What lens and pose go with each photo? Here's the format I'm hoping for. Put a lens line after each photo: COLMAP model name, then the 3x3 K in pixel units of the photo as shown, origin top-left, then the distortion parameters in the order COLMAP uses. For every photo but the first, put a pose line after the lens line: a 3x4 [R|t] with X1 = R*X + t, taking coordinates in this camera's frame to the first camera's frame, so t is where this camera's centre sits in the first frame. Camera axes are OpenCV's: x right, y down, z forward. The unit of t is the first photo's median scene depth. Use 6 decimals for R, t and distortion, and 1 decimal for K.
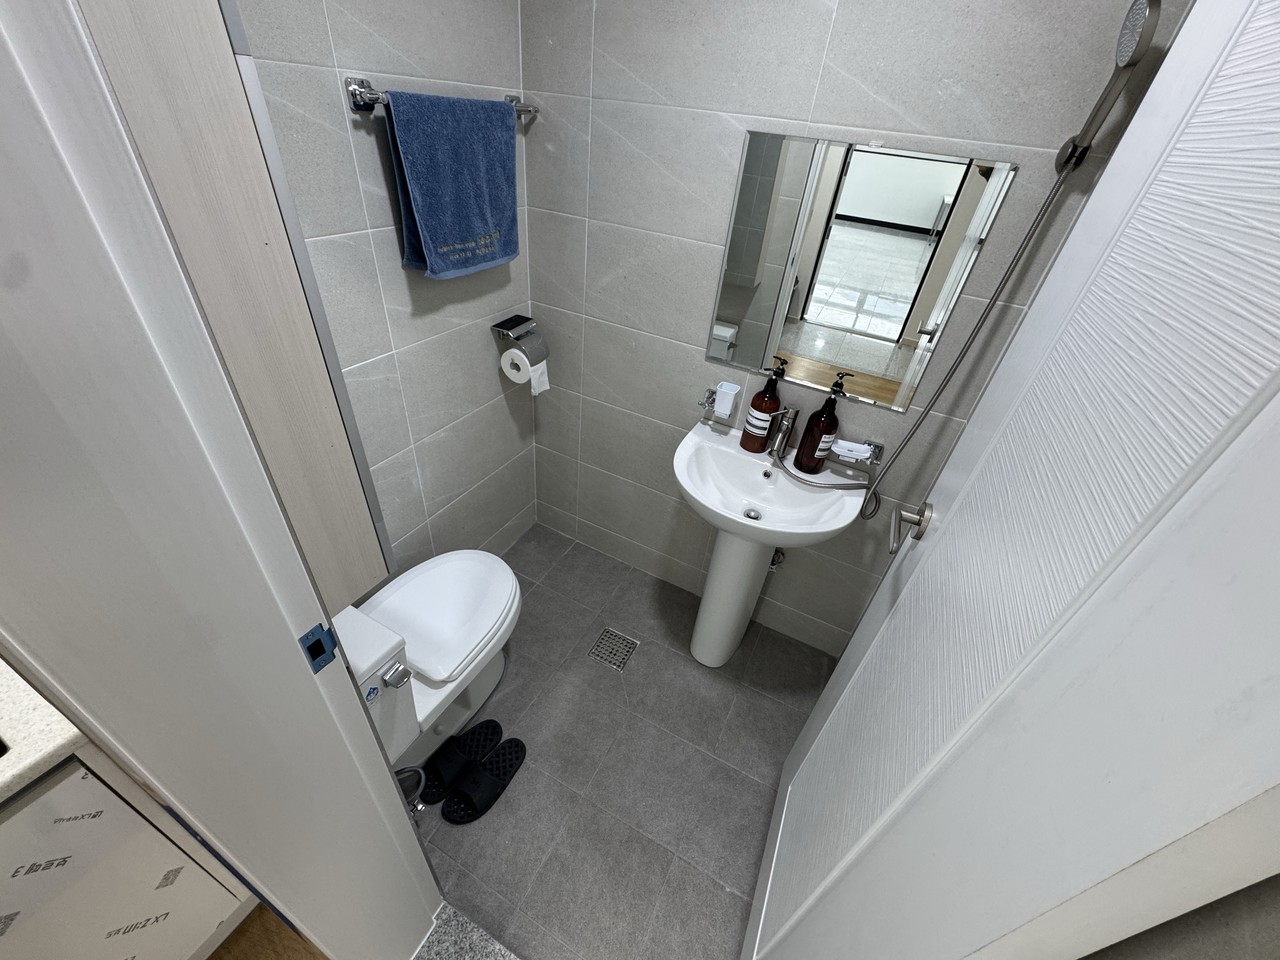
lens RADIAL K [[506.0, 0, 639.5], [0, 506.0, 480.8], [0, 0, 1]] dist [-0.008687, 0.000346]
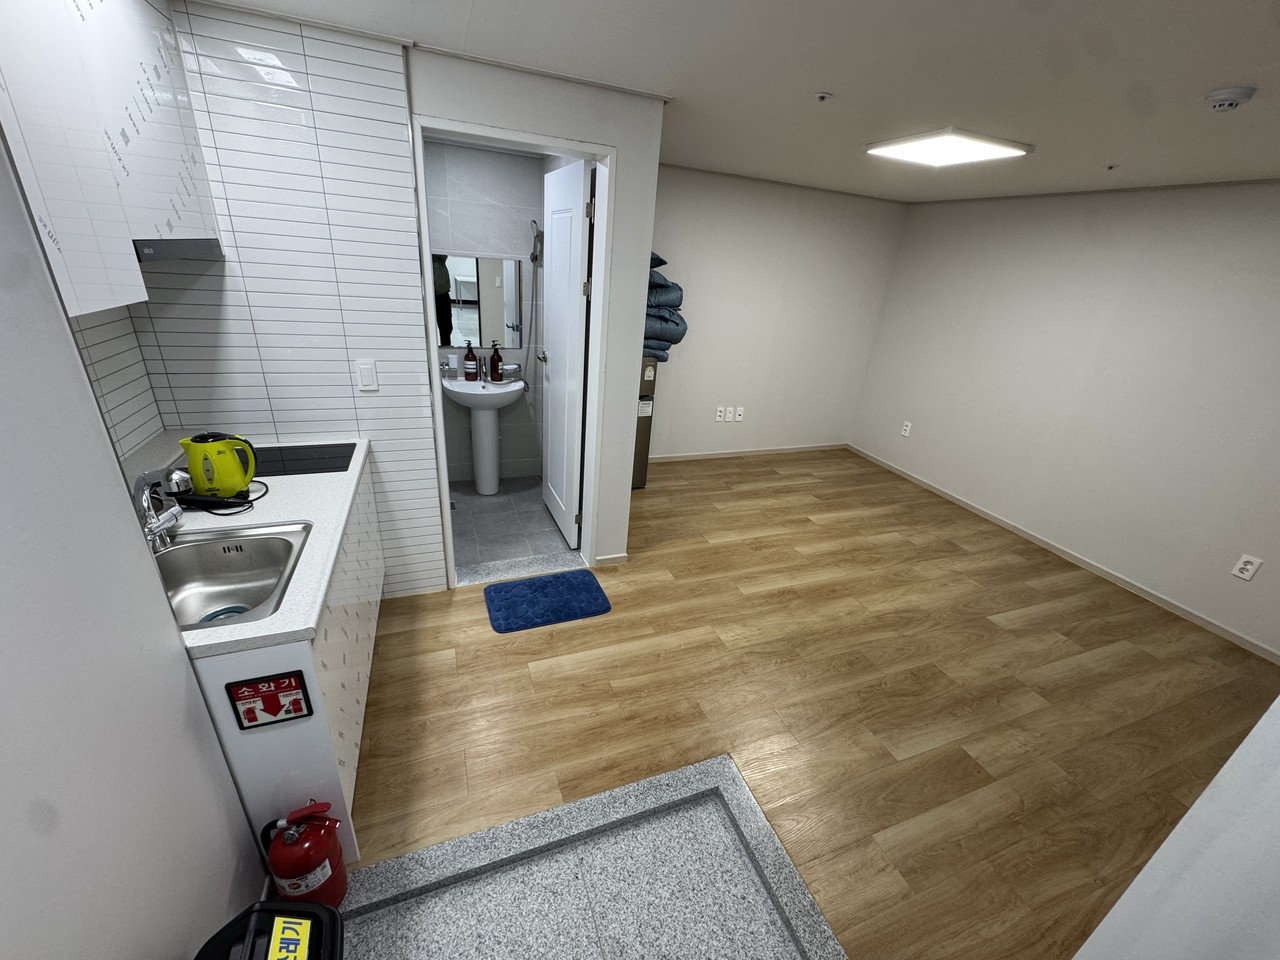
lens RADIAL K [[506.0, 0, 640.6], [0, 506.0, 479.5], [0, 0, 1]] dist [-0.008687, 0.000346]
pose [[0.659837, -0.335286, 0.672457, -1.007805], [0.425836, 0.904199, 0.032988, 0.623404], [-0.619096, 0.264590, 0.739400, -1.086634]]
